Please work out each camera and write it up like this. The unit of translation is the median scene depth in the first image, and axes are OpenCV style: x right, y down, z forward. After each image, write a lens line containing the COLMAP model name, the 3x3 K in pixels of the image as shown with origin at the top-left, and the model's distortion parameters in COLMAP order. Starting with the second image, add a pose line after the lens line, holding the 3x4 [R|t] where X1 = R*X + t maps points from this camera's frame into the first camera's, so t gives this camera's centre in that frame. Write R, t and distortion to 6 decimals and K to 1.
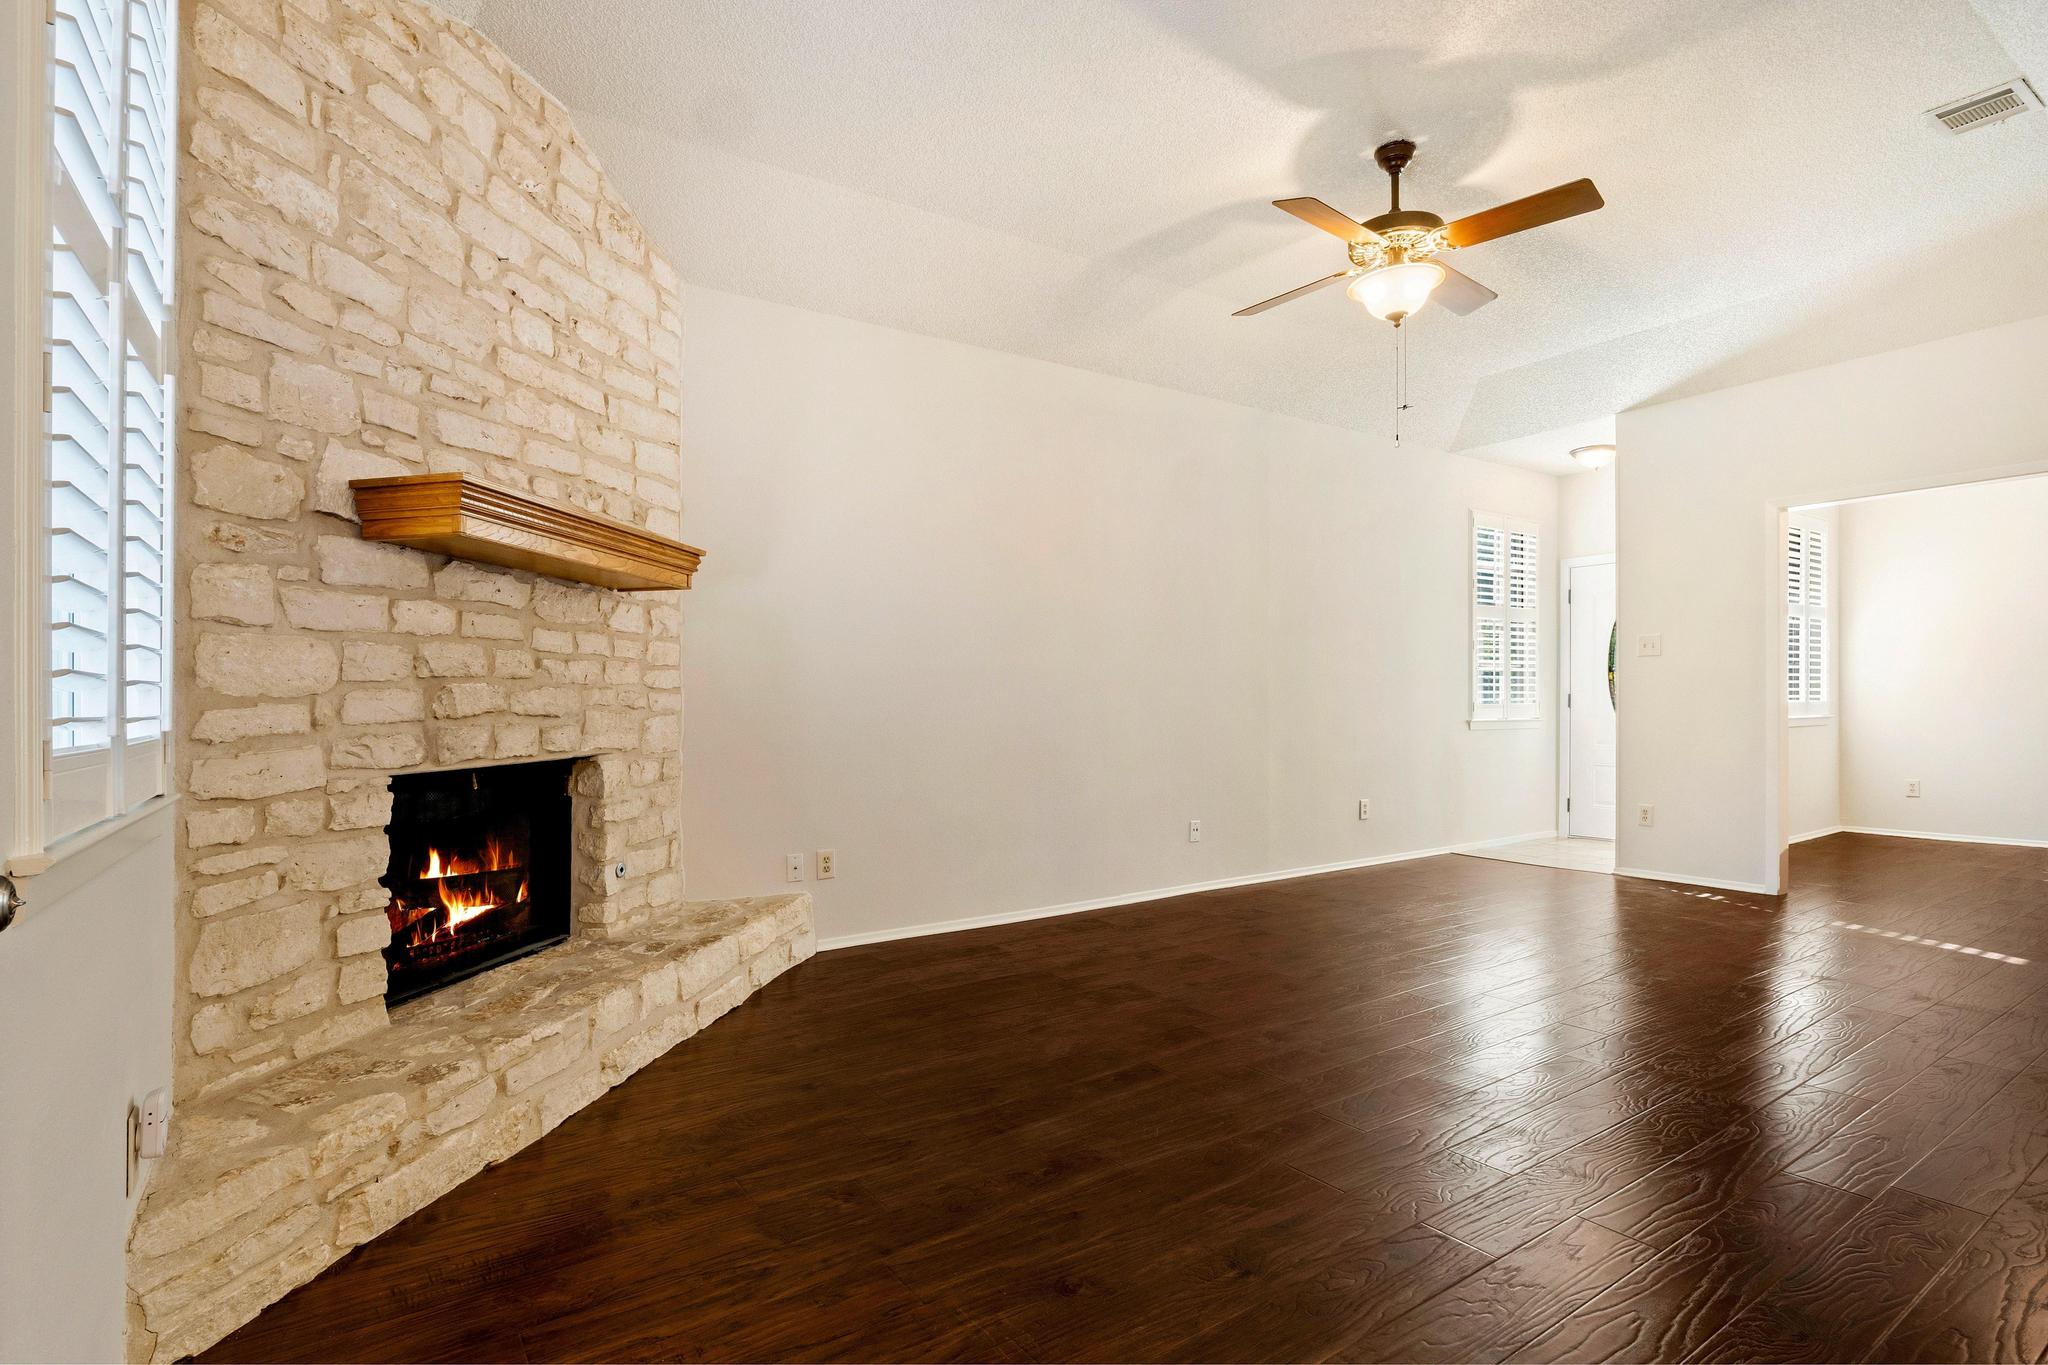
lens RADIAL K [[1011.6, 0, 1024.4], [0, 1011.6, 700.5], [0, 0, 1]] dist [-0.004647, -0.004214]
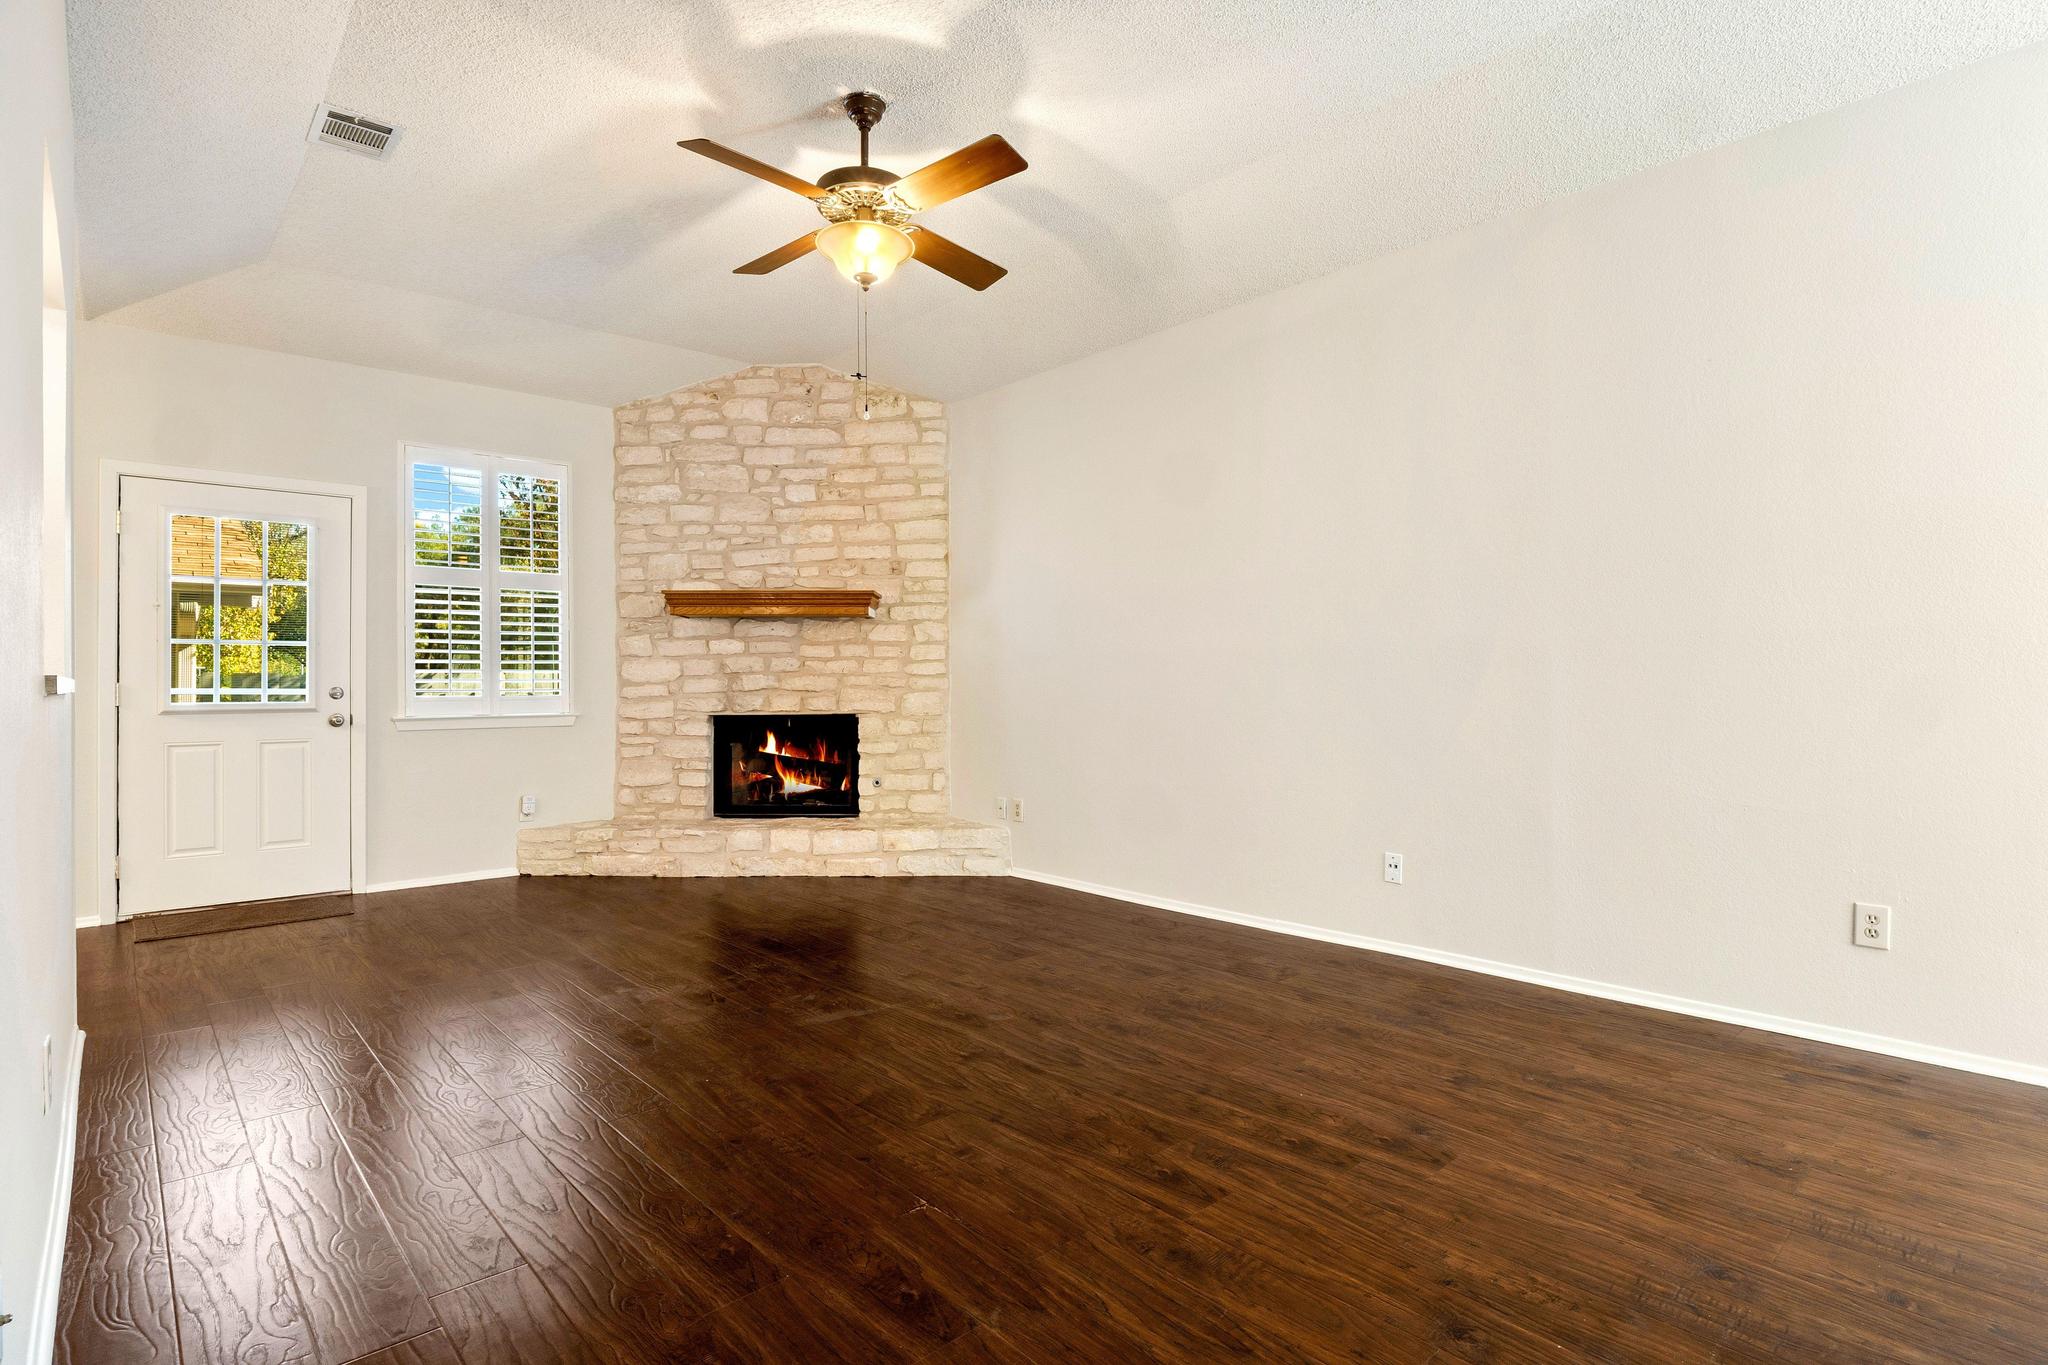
lens RADIAL K [[1011.6, 0, 1021.8], [0, 1011.6, 683.6], [0, 0, 1]] dist [-0.004647, -0.004214]
pose [[0.146171, 0.002732, -0.989256, 1.895889], [0.004367, 0.999985, 0.003407, -0.004887], [0.989250, -0.004818, 0.146157, 1.435693]]
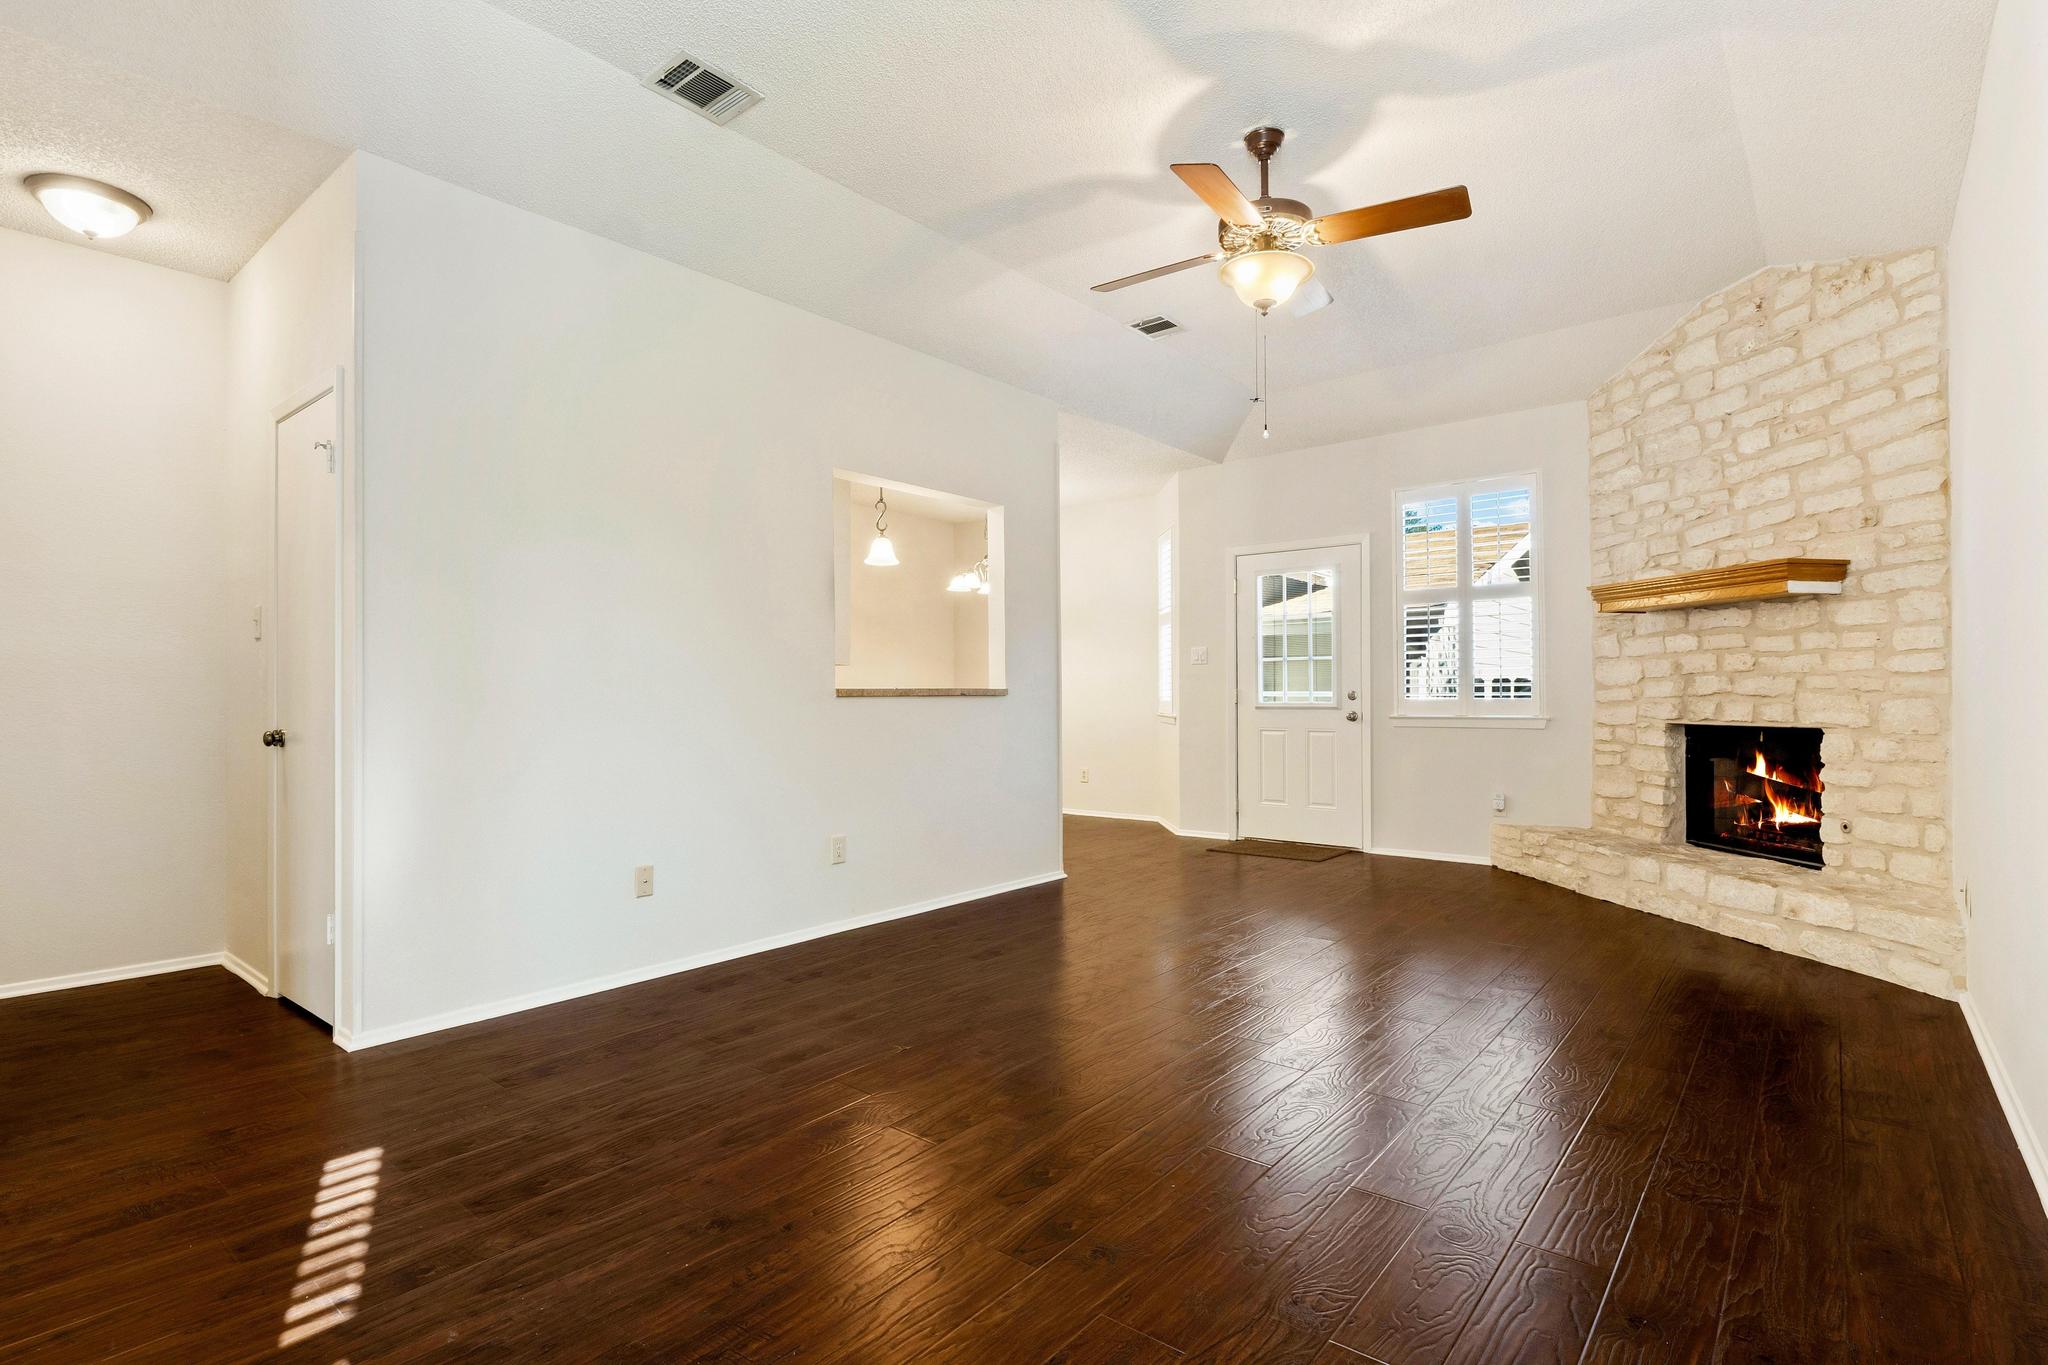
lens RADIAL K [[1011.6, 0, 1010.9], [0, 1011.6, 689.3], [0, 0, 1]] dist [-0.004647, -0.004214]
pose [[-0.961529, 0.008083, -0.274586, 1.257634], [0.009594, 0.999945, -0.004160, 0.001569], [0.274537, -0.006635, -0.961554, 2.704077]]
